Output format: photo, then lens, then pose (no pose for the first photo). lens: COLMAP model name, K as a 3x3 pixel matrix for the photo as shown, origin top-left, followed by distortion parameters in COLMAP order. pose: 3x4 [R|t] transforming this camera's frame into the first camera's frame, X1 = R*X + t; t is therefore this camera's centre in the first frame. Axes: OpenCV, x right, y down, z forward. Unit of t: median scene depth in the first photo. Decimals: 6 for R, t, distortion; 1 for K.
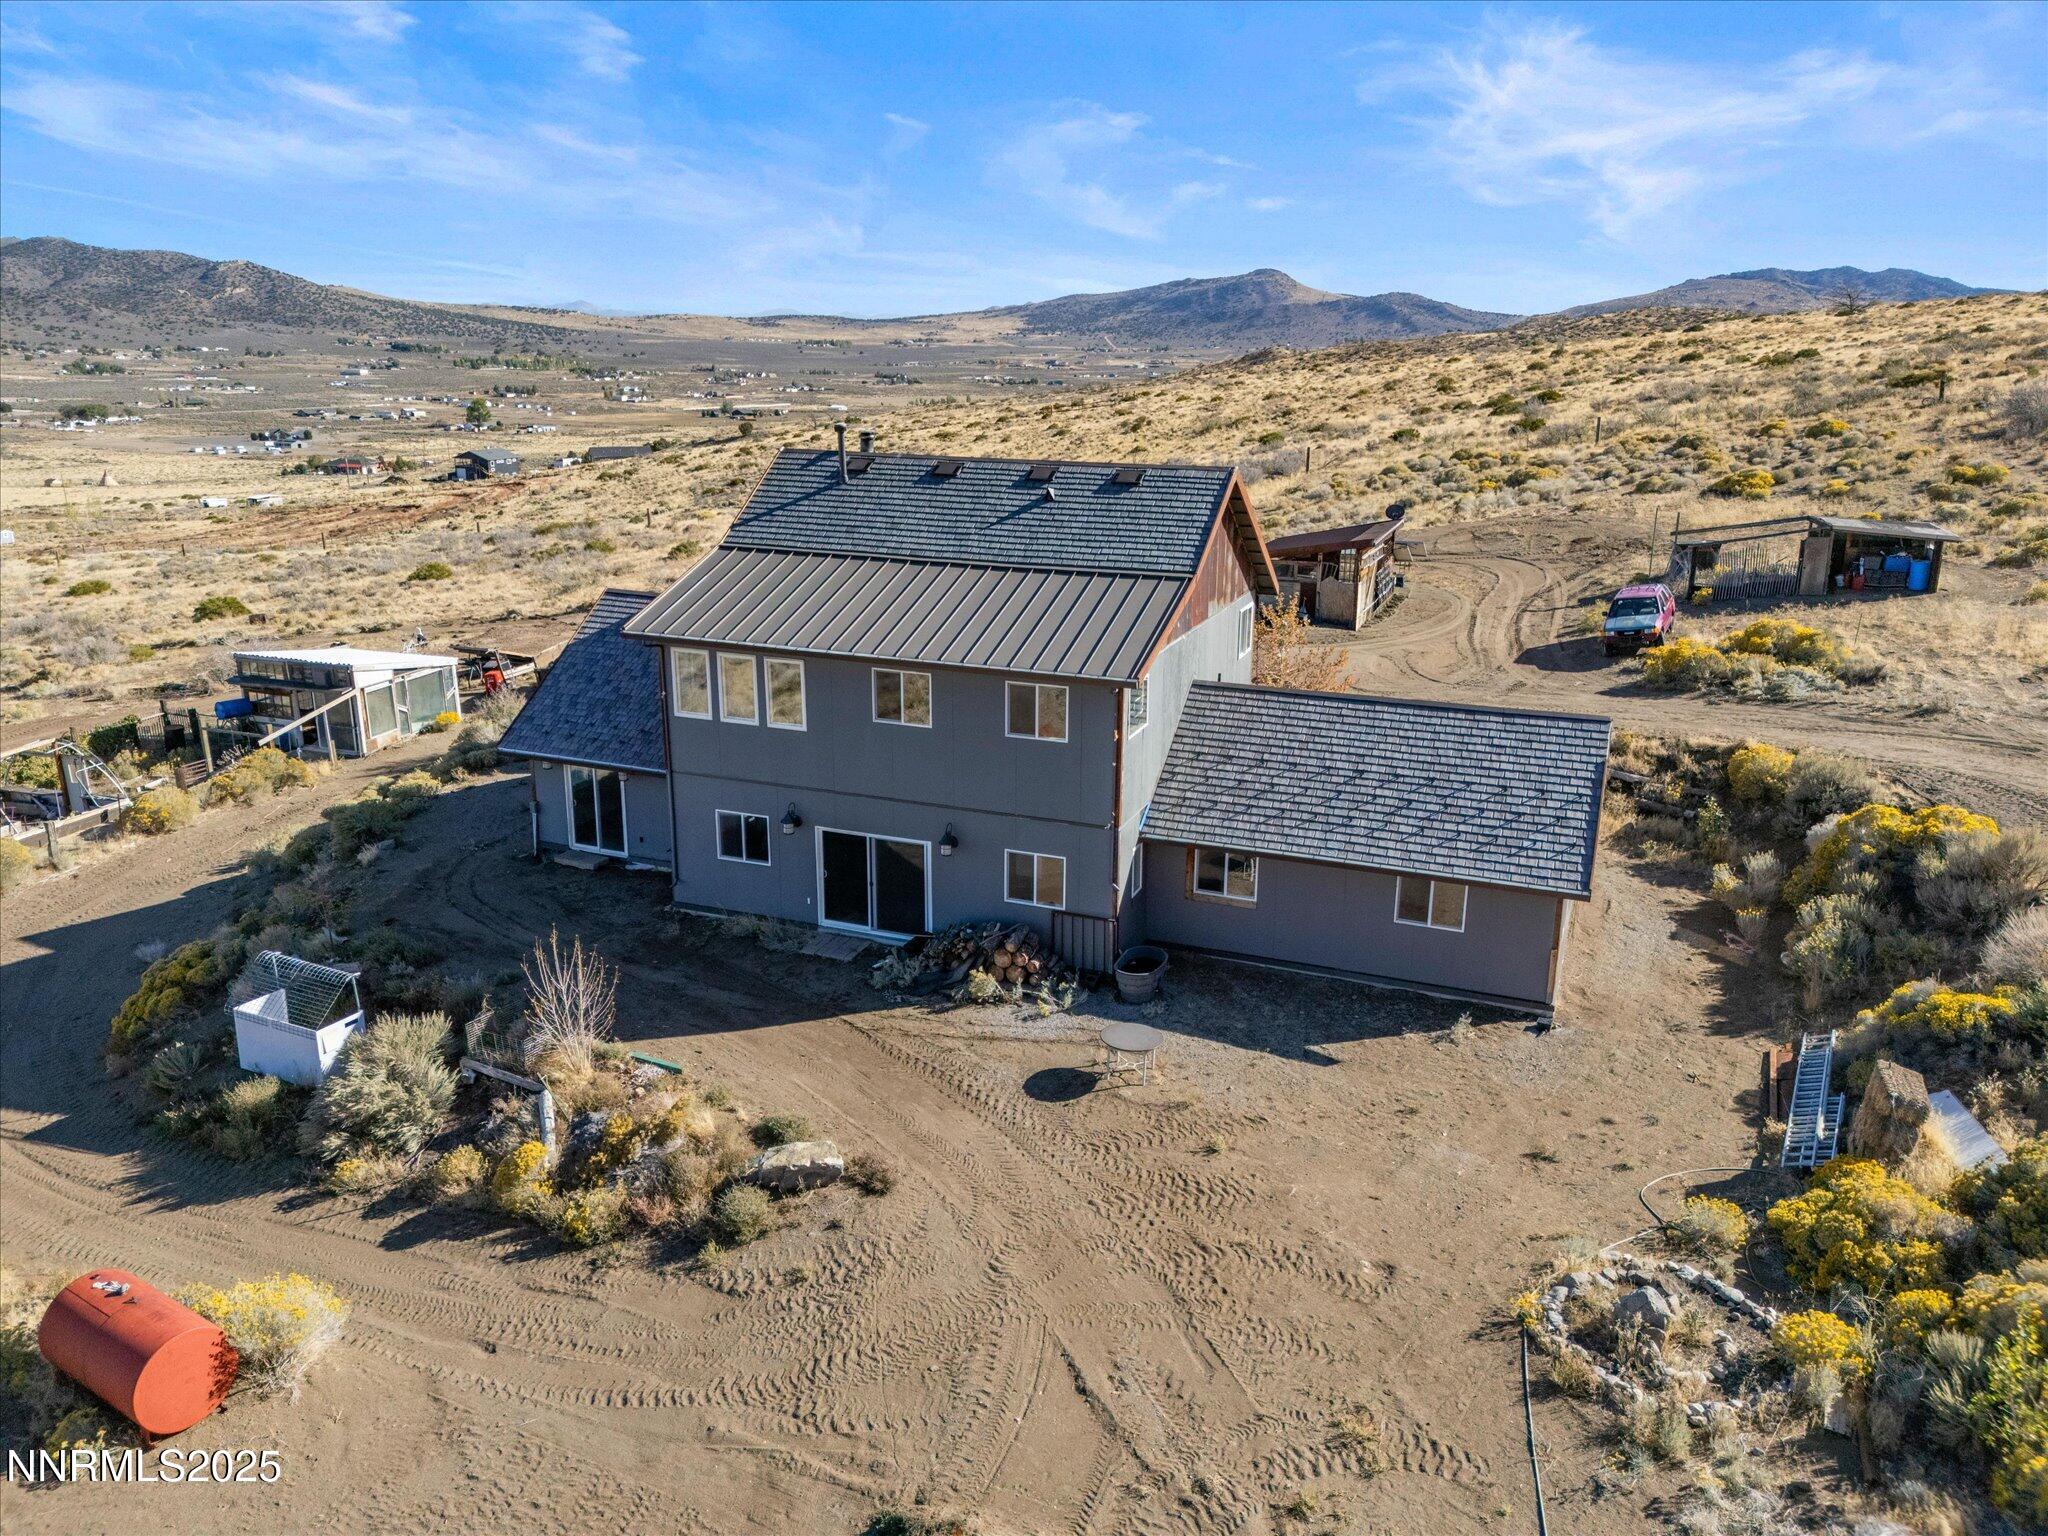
lens RADIAL K [[1490.2, 0, 1023.6], [0, 1490.2, 804.8], [0, 0, 1]] dist [0.040747, -0.003417]
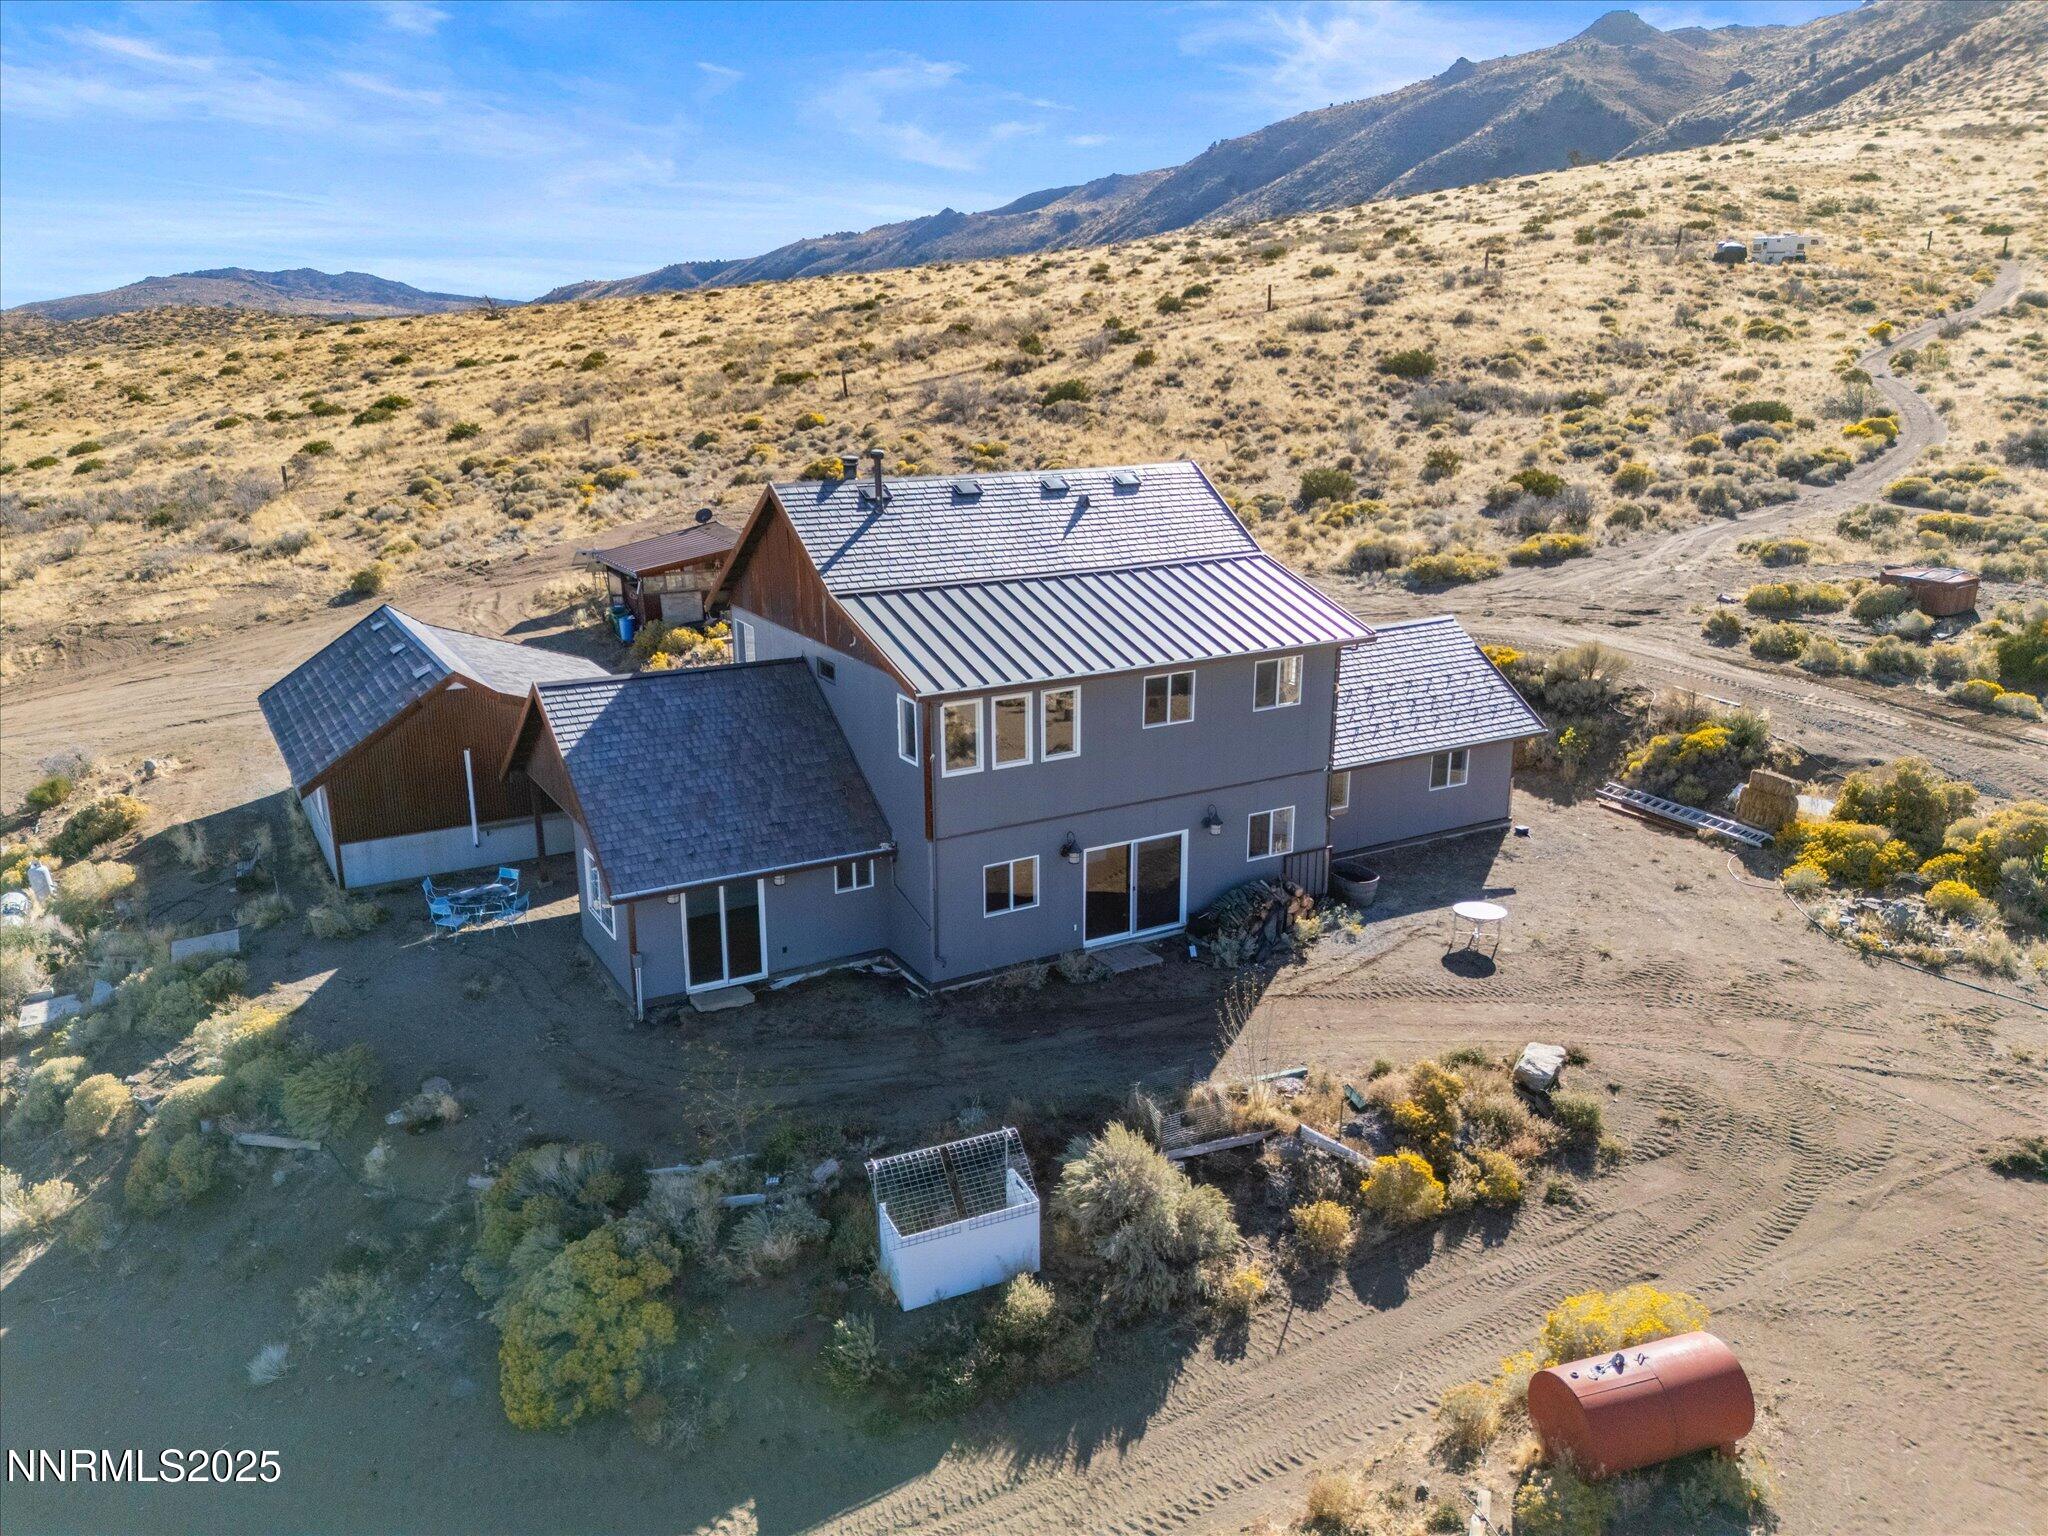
lens RADIAL K [[1506.2, 0, 1032.6], [0, 1506.2, 768.2], [0, 0, 1]] dist [0.031632, -0.004884]
pose [[0.623953, -0.226526, 0.747909, -1.019319], [0.244547, 0.965596, 0.088443, -0.153203], [-0.742213, 0.127715, 0.657882, 0.405736]]
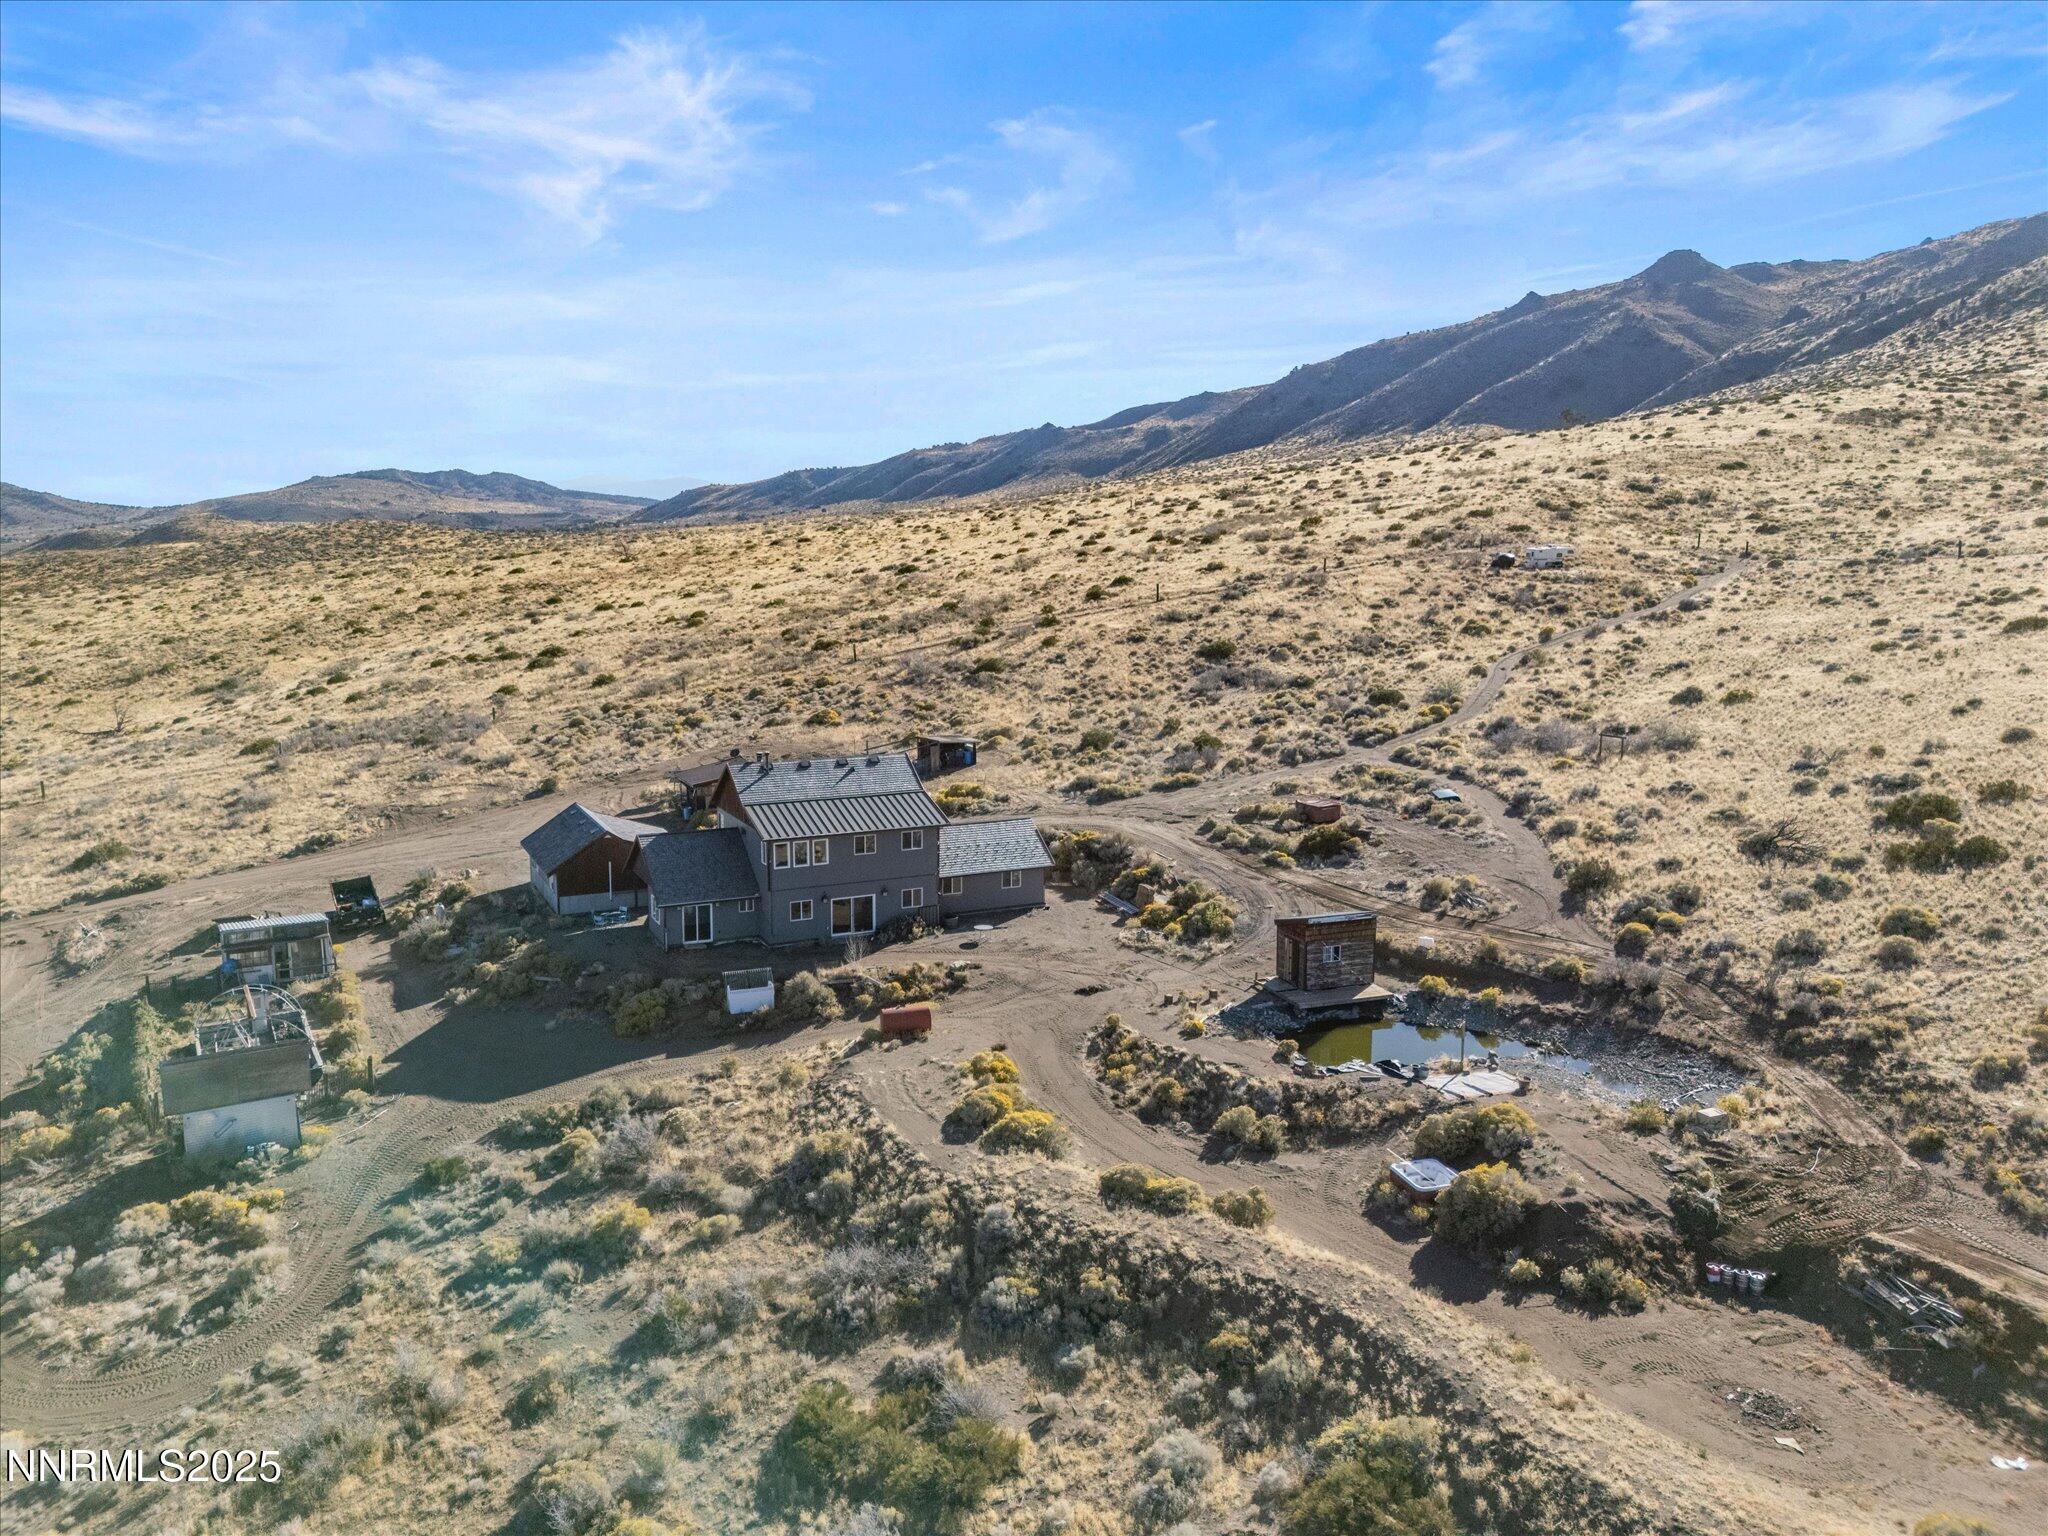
lens RADIAL K [[1490.2, 0, 1023.6], [0, 1490.2, 804.8], [0, 0, 1]] dist [0.040747, -0.003417]
pose [[0.679121, -0.136978, 0.721132, -2.095825], [0.223294, 0.974426, -0.025194, -0.005077], [-0.699239, 0.178134, 0.692339, -1.337116]]
